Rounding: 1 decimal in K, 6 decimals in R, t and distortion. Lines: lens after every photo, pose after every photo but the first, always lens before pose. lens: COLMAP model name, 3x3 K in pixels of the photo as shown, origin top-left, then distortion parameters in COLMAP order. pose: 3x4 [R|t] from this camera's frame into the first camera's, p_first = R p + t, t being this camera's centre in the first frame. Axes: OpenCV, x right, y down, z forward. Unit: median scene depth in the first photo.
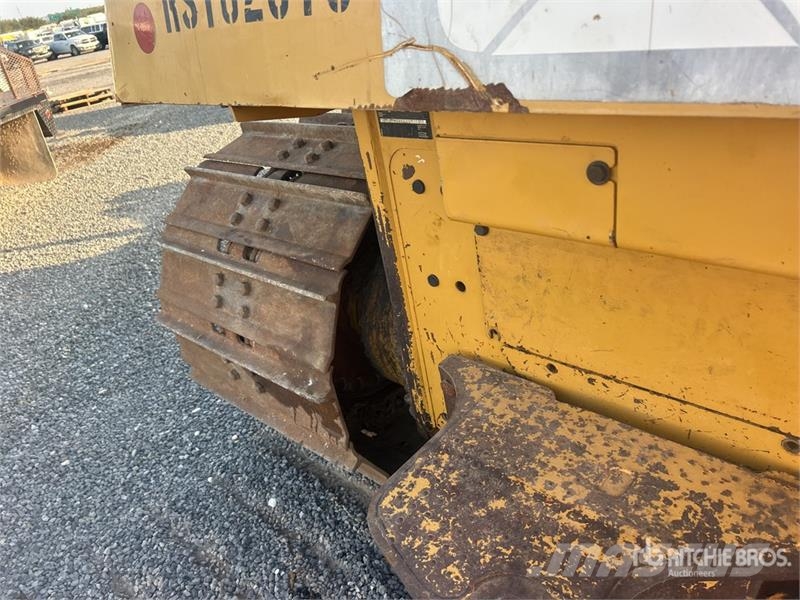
lens RADIAL K [[605.8, 0, 402.6], [0, 605.8, 296.4], [0, 0, 1]] dist [0.047210, -0.053566]
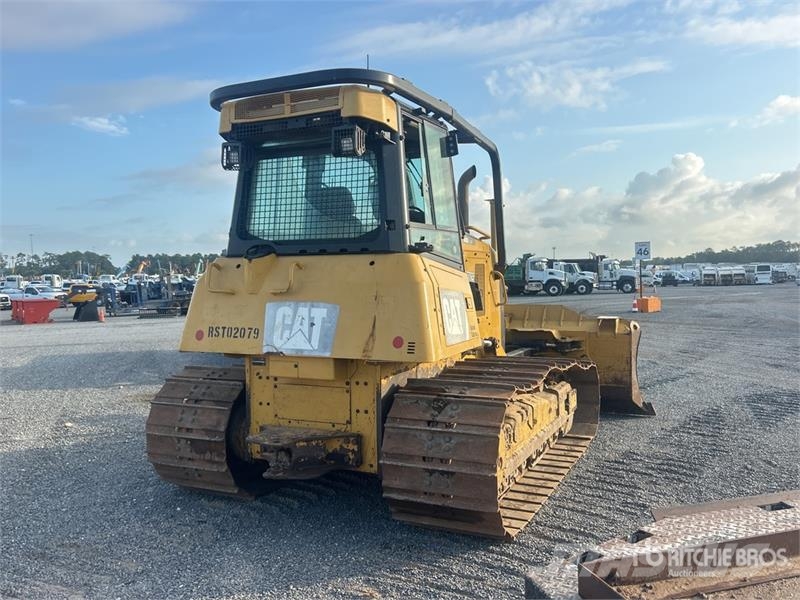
lens RADIAL K [[597.6, 0, 405.7], [0, 597.6, 300.3], [0, 0, 1]] dist [0.065423, -0.067407]
pose [[0.935780, 0.143722, 0.321962, -0.528176], [0.025354, 0.883356, -0.468016, 1.555967], [-0.351671, 0.446123, 0.822984, -3.538105]]
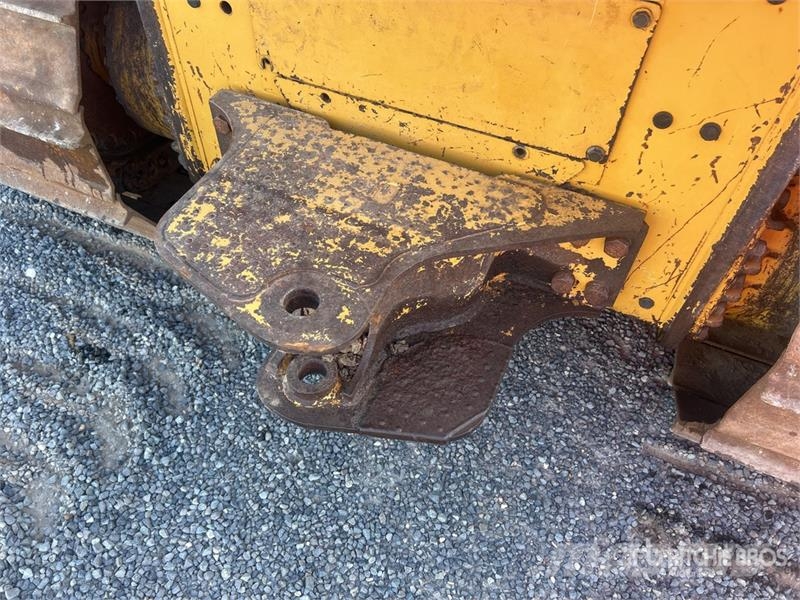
lens RADIAL K [[605.8, 0, 402.6], [0, 605.8, 296.4], [0, 0, 1]] dist [0.047210, -0.053566]
pose [[0.928479, -0.117965, 0.352151, -0.040939], [-0.011120, 0.938957, 0.343854, 0.090352], [-0.371217, -0.323177, 0.870491, -0.061263]]
